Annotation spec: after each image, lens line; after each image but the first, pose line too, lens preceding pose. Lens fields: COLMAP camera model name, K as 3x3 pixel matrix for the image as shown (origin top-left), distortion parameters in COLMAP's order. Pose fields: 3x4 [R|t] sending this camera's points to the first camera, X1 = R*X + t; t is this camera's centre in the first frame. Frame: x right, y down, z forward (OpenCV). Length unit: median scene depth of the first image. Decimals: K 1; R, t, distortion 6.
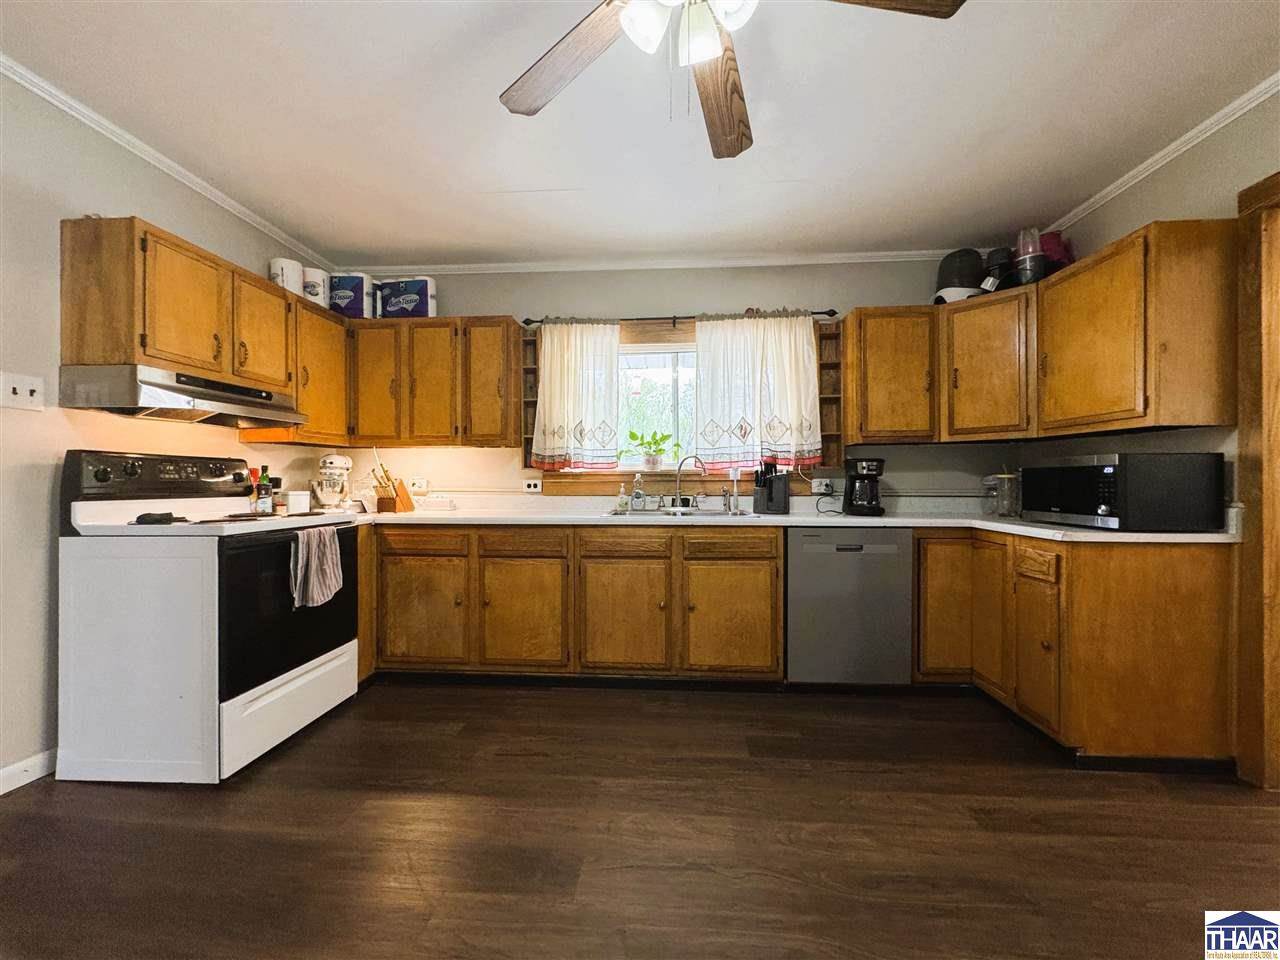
lens RADIAL K [[511.0, 0, 637.7], [0, 511.0, 477.1], [0, 0, 1]] dist [0.000551, 0.000151]
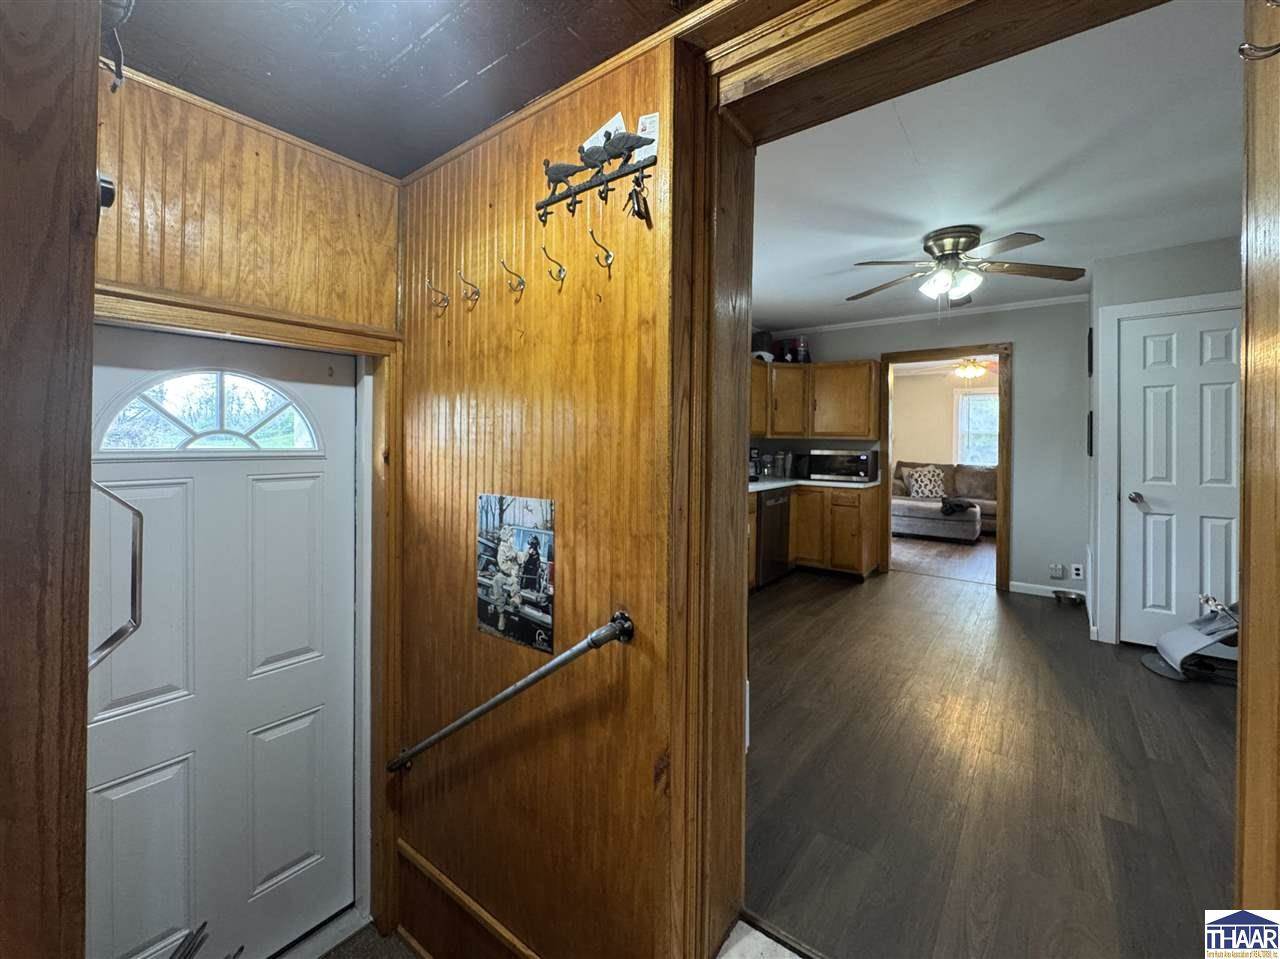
lens RADIAL K [[530.5, 0, 639.5], [0, 530.5, 440.9], [0, 0, 1]] dist [-0.000428, -0.000133]
pose [[0.548758, 0.005741, 0.835962, -1.154081], [-0.013482, 0.999907, 0.001983, -0.054151], [-0.835873, -0.012359, 0.548784, 0.332124]]
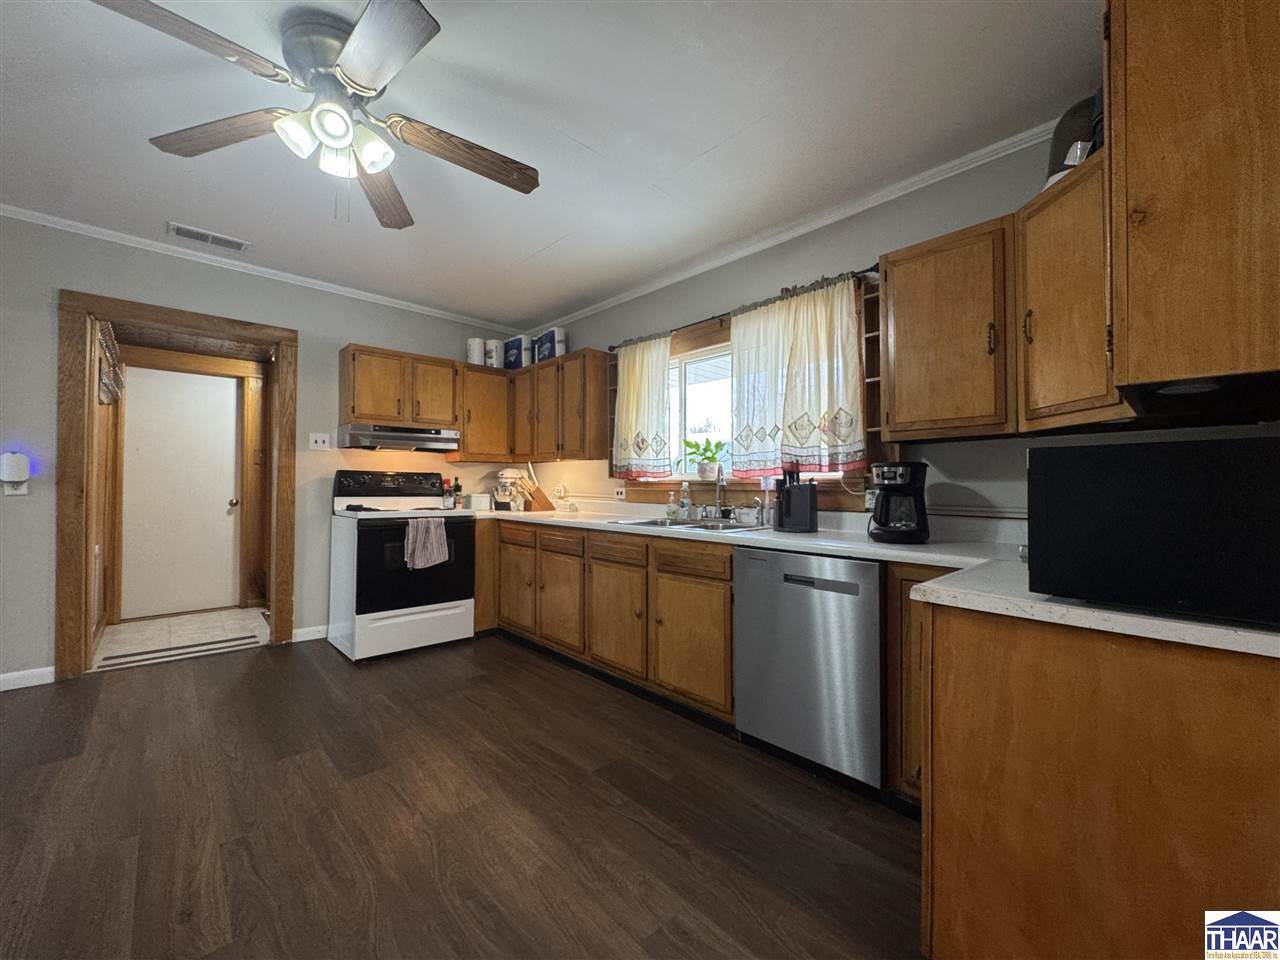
lens RADIAL K [[512.7, 0, 638.8], [0, 512.7, 478.4], [0, 0, 1]] dist [-0.000786, -0.000165]
pose [[0.734158, -0.002980, -0.678973, 0.641364], [-0.003675, 0.999958, -0.008362, -0.006821], [0.678969, 0.008634, 0.734116, 0.221686]]
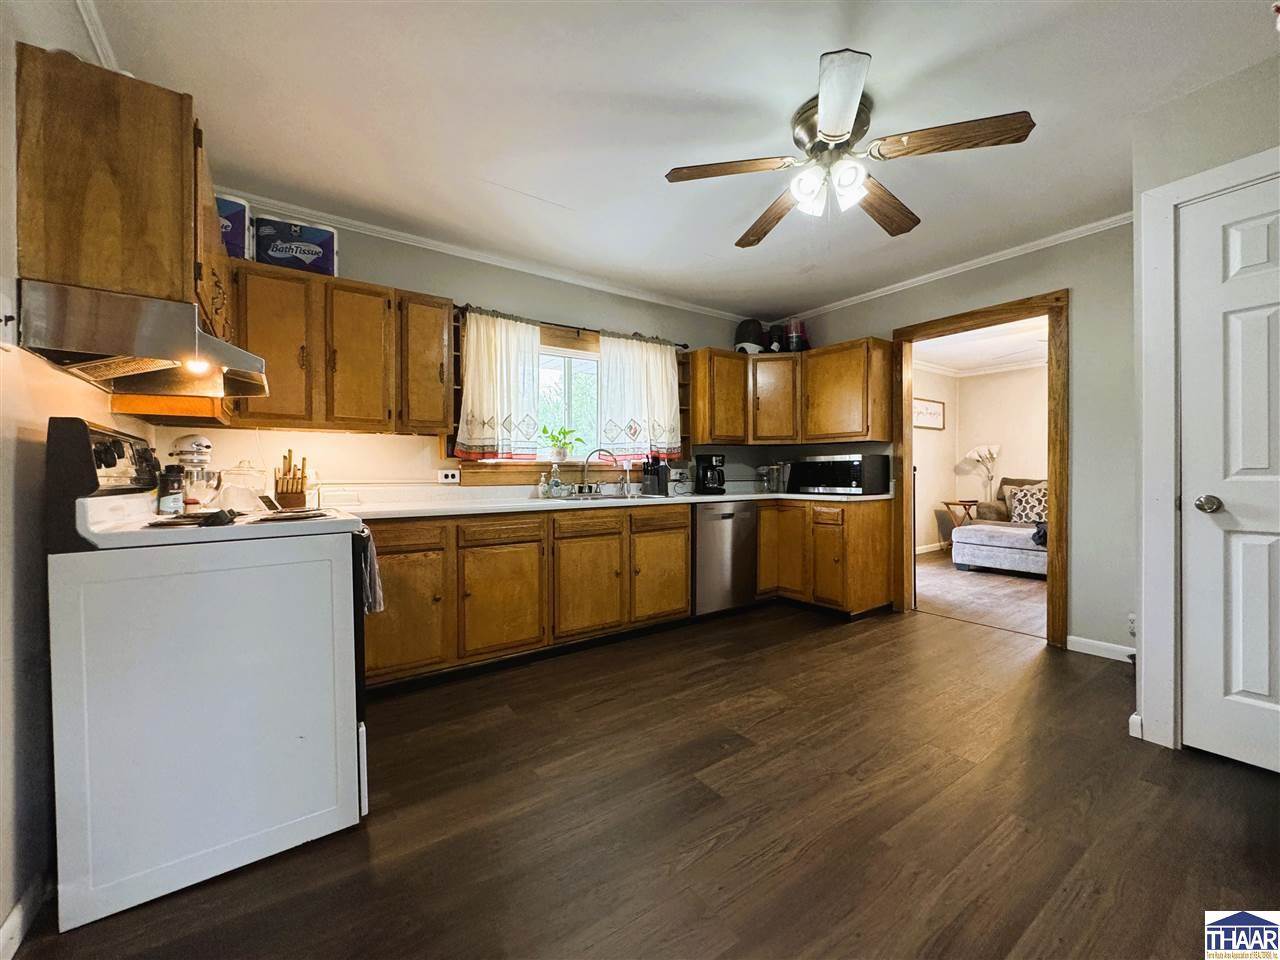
lens RADIAL K [[511.0, 0, 637.7], [0, 511.0, 477.1], [0, 0, 1]] dist [0.000551, 0.000151]
pose [[0.773857, -0.009250, 0.633292, -0.592714], [0.003183, 0.999938, 0.010715, 0.010184], [-0.633352, -0.006277, 0.773838, 0.030405]]
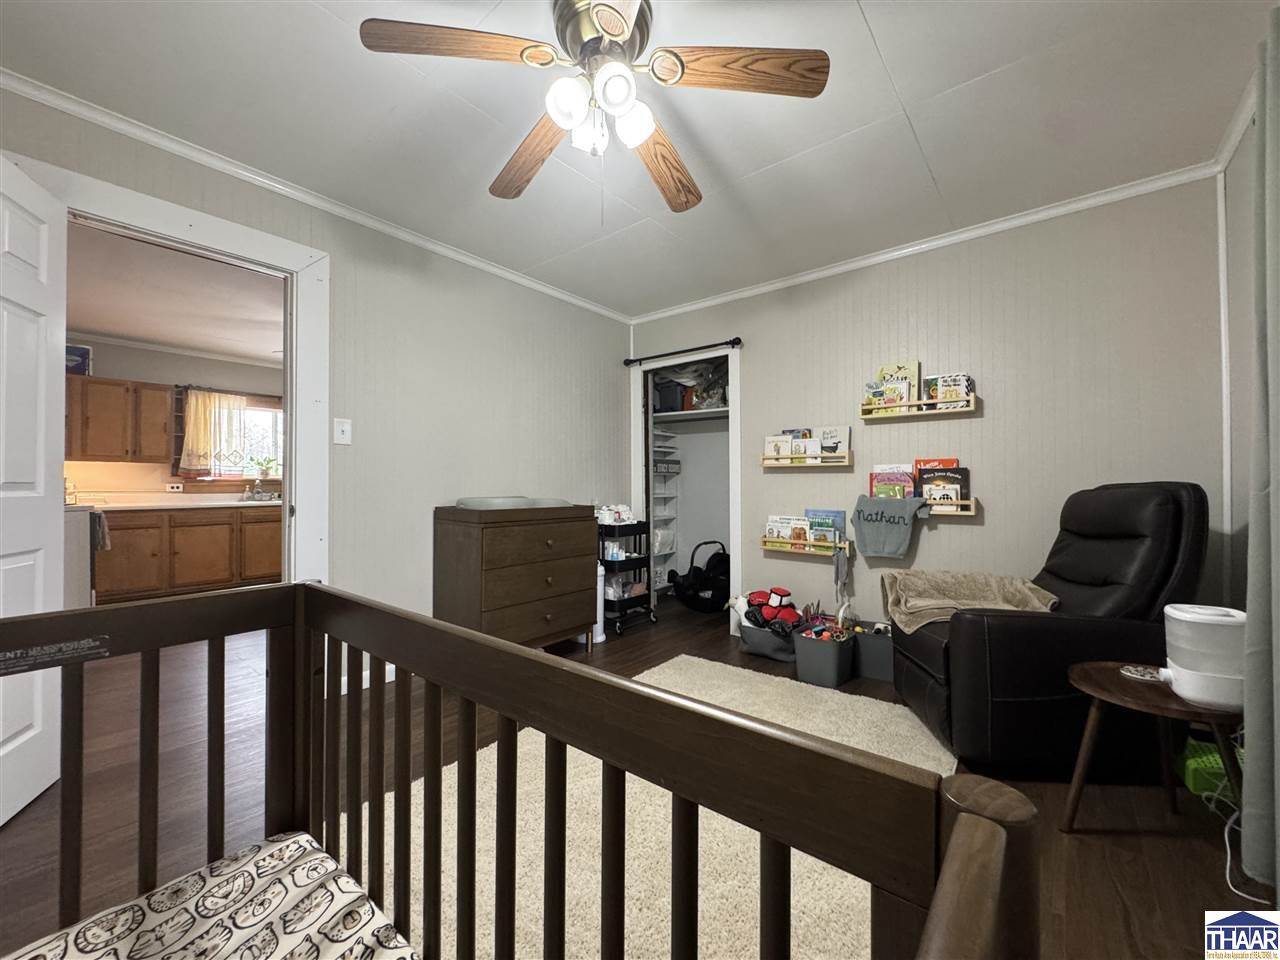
lens RADIAL K [[512.7, 0, 638.8], [0, 512.7, 478.4], [0, 0, 1]] dist [-0.000786, -0.000165]
pose [[0.579031, 0.007629, 0.815270, -0.734967], [-0.002391, 0.999968, -0.007658, -0.003400], [-0.815302, 0.002485, 0.579030, -1.213955]]
